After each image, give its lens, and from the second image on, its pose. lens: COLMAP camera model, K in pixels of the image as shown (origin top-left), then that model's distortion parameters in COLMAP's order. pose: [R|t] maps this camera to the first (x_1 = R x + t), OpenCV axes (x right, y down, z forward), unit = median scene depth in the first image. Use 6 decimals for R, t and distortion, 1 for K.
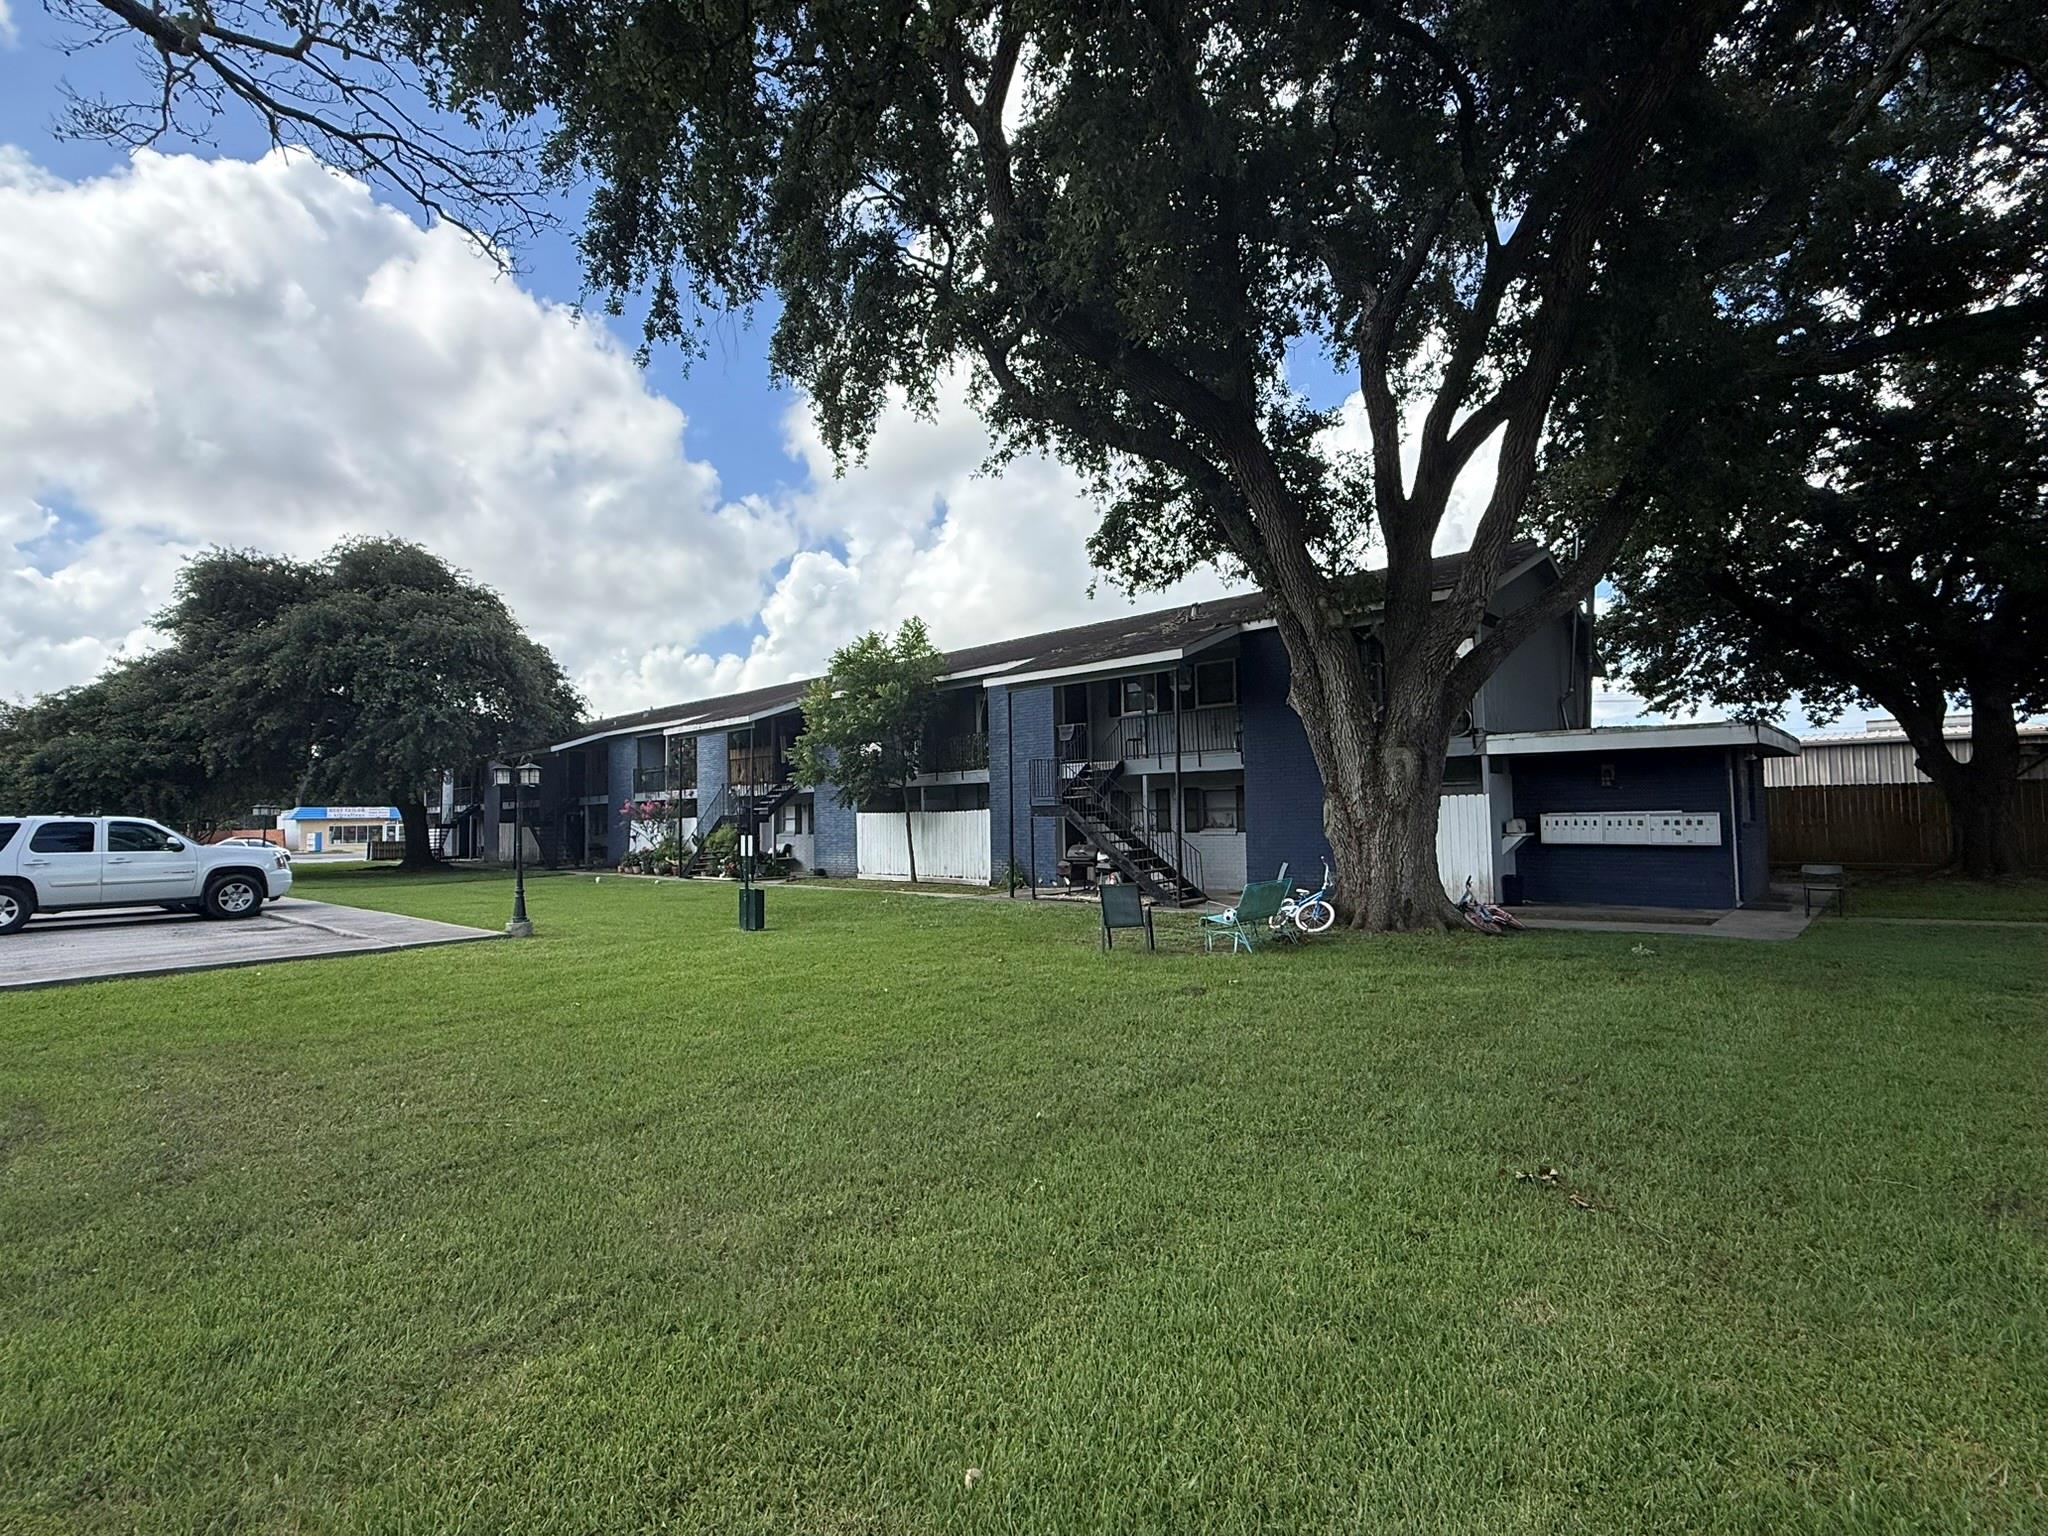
lens RADIAL K [[968.2, 0, 1024.0], [0, 968.2, 768.0], [0, 0, 1]] dist [0.000274, -0.000033]
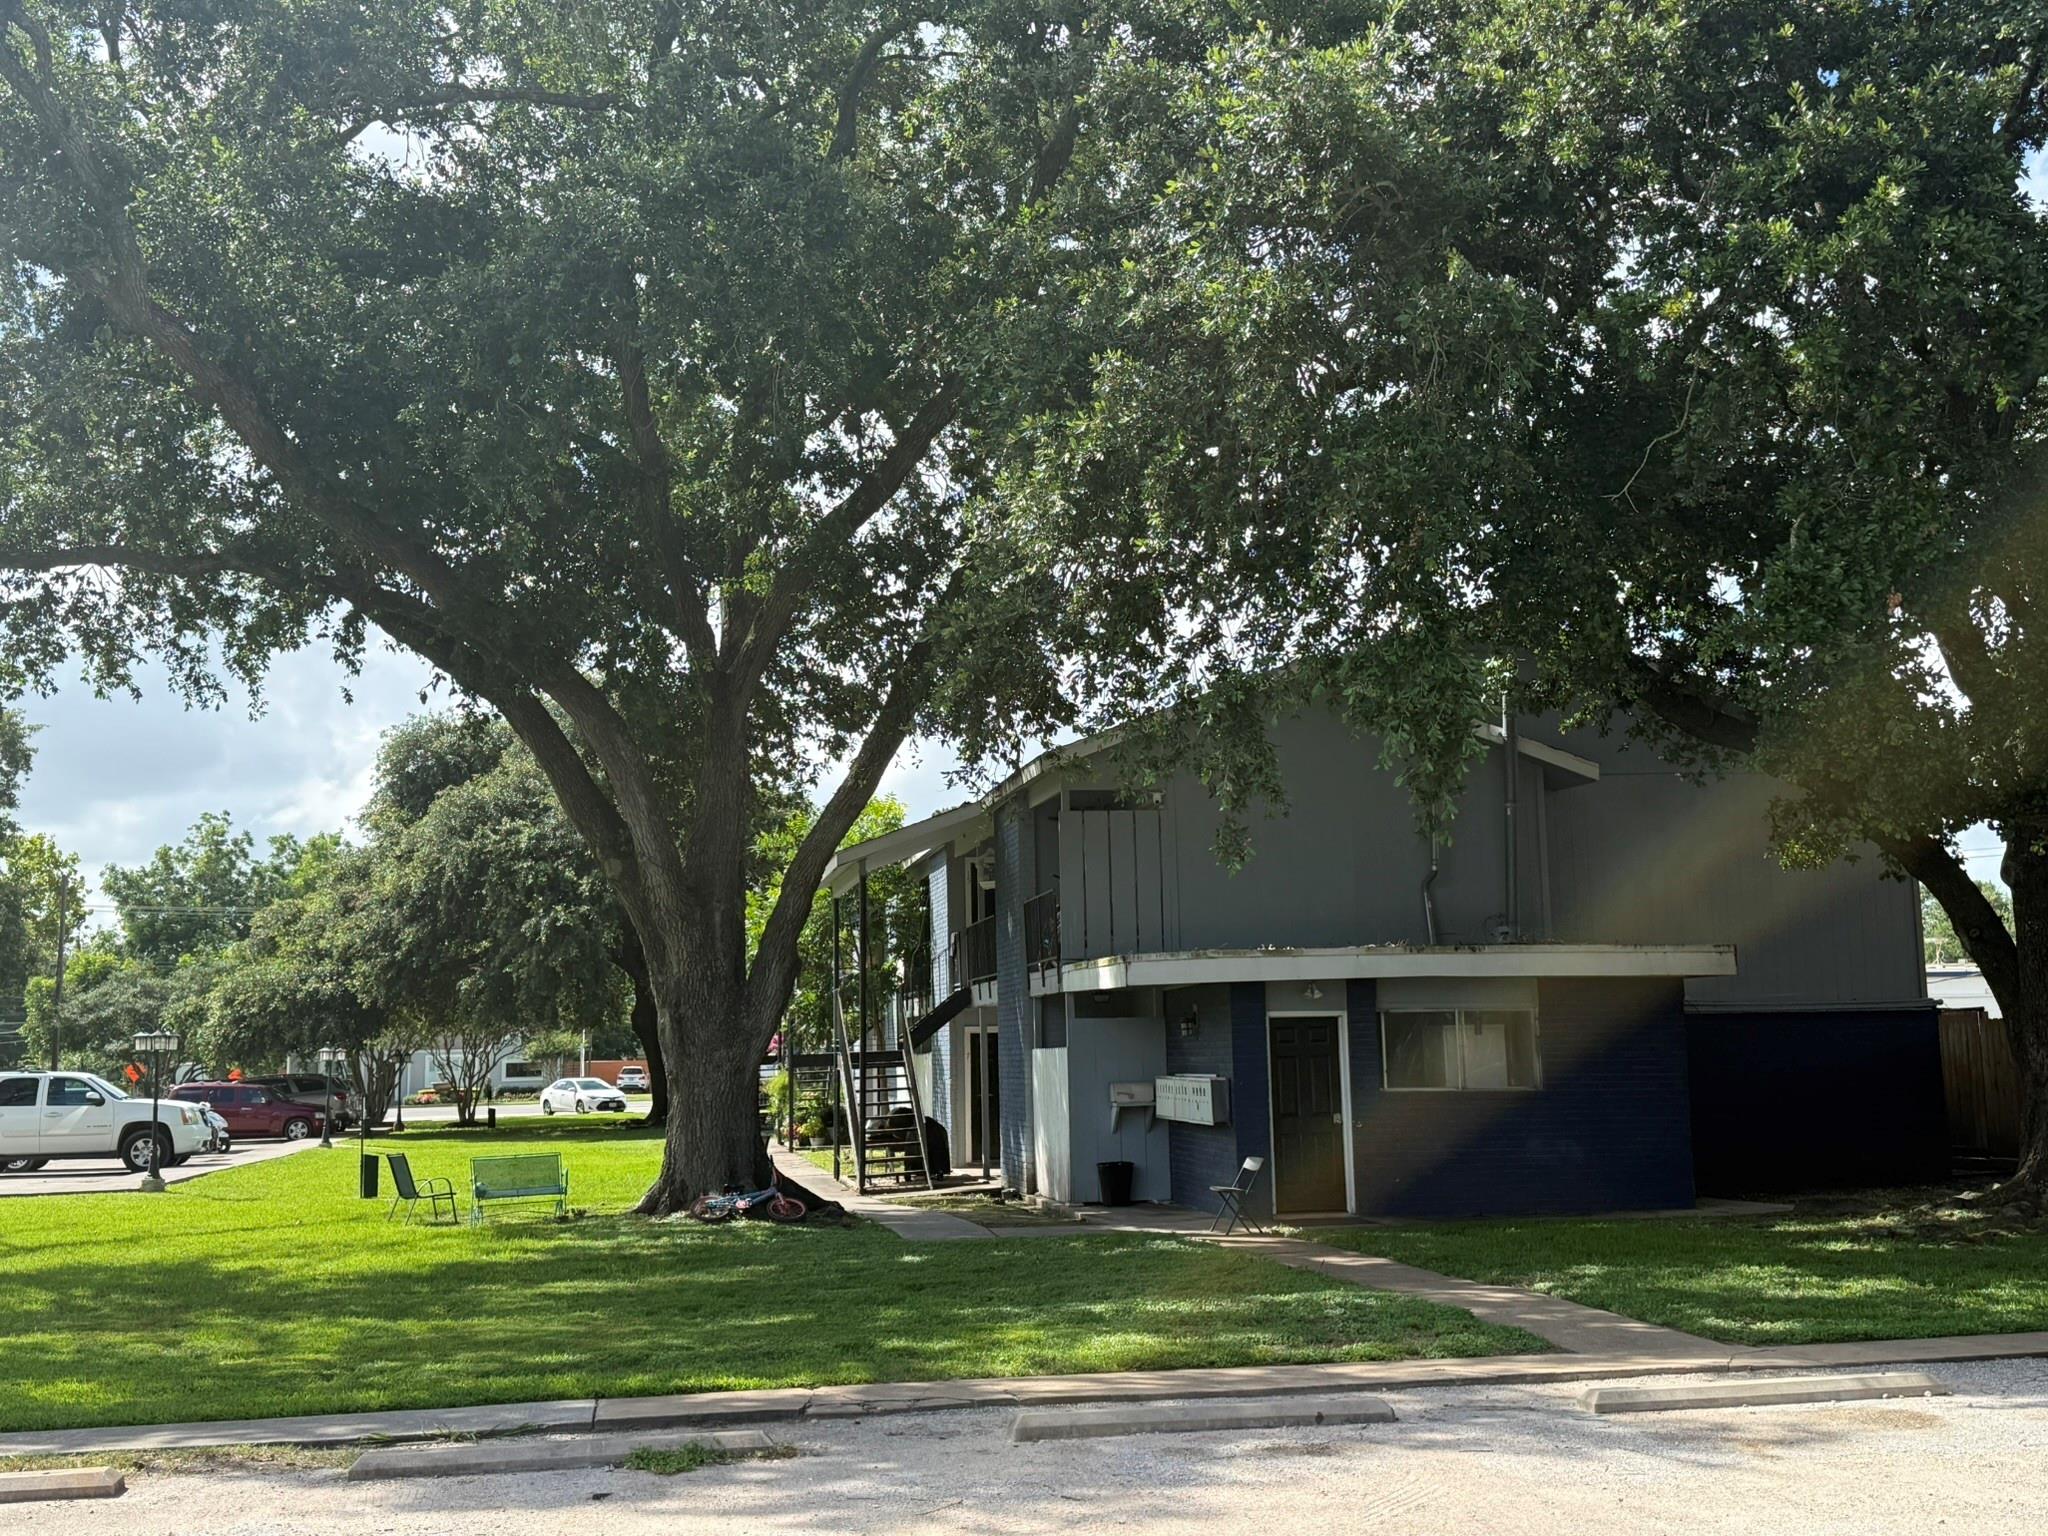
lens RADIAL K [[2207.3, 0, 1024.0], [0, 2207.3, 768.0], [0, 0, 1]] dist [0.136992, -0.006561]
pose [[0.787217, -0.076333, -0.611933, 0.941000], [0.040947, 0.996590, -0.071639, -0.039142], [0.615315, 0.031338, 0.787658, -0.196785]]
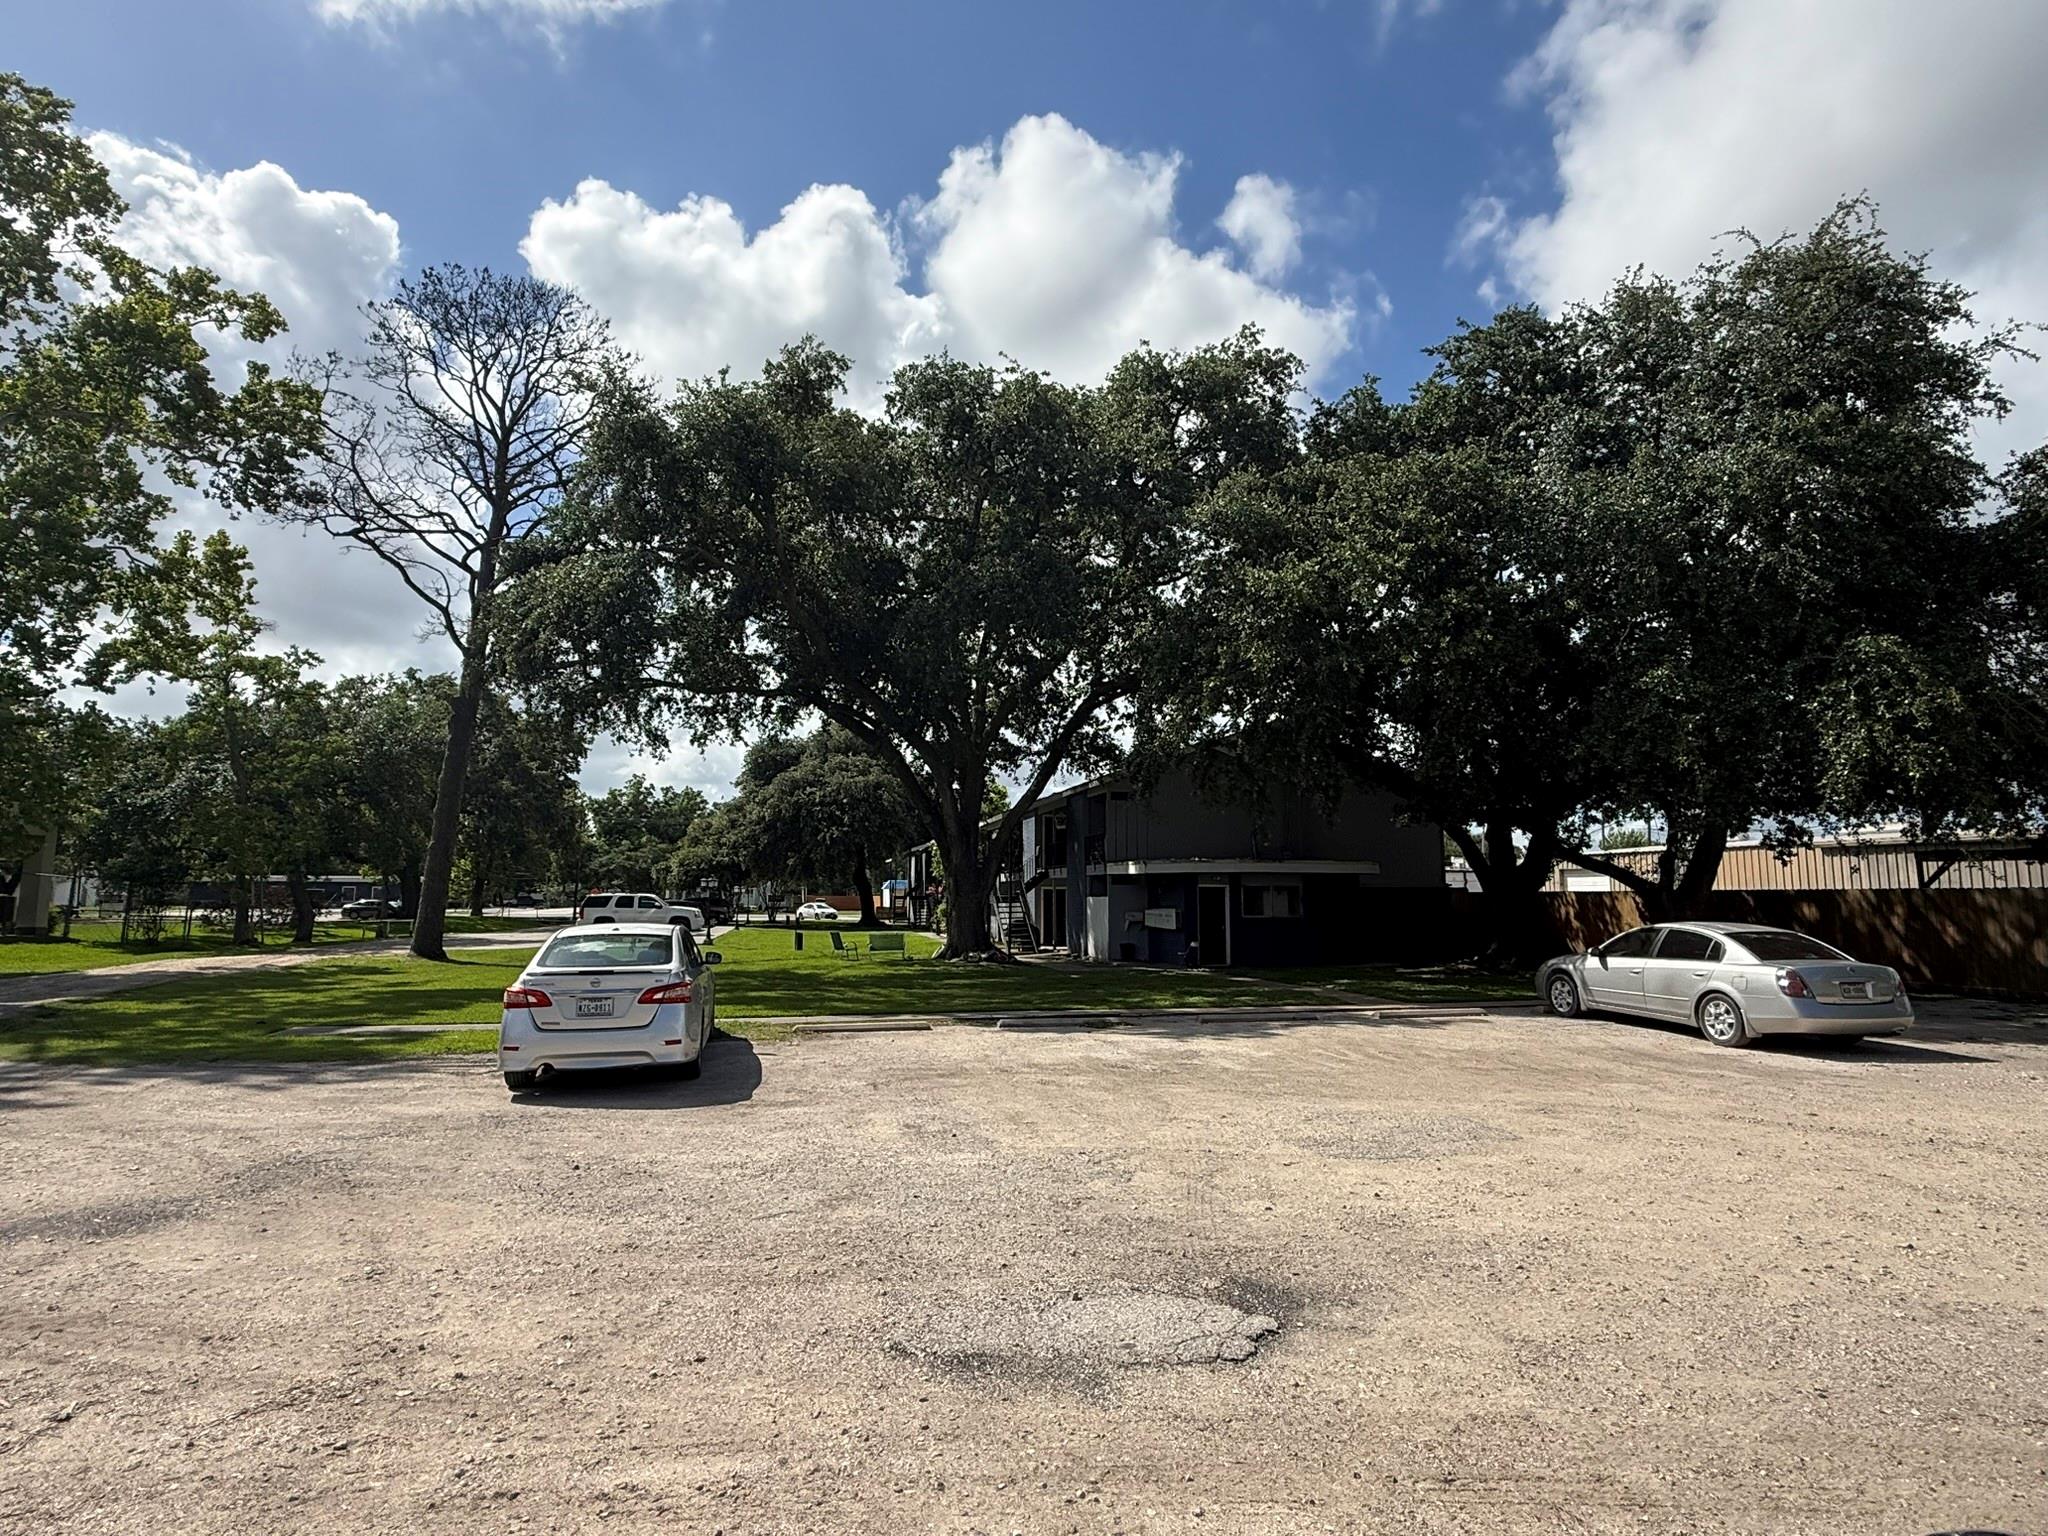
lens RADIAL K [[1068.4, 0, 1024.0], [0, 1068.4, 768.0], [0, 0, 1]] dist [-0.032637, 0.000105]
pose [[0.812814, -0.048152, -0.580530, 0.955612], [0.013584, 0.997873, -0.063749, -0.053801], [0.582365, 0.043931, 0.811740, -0.430061]]
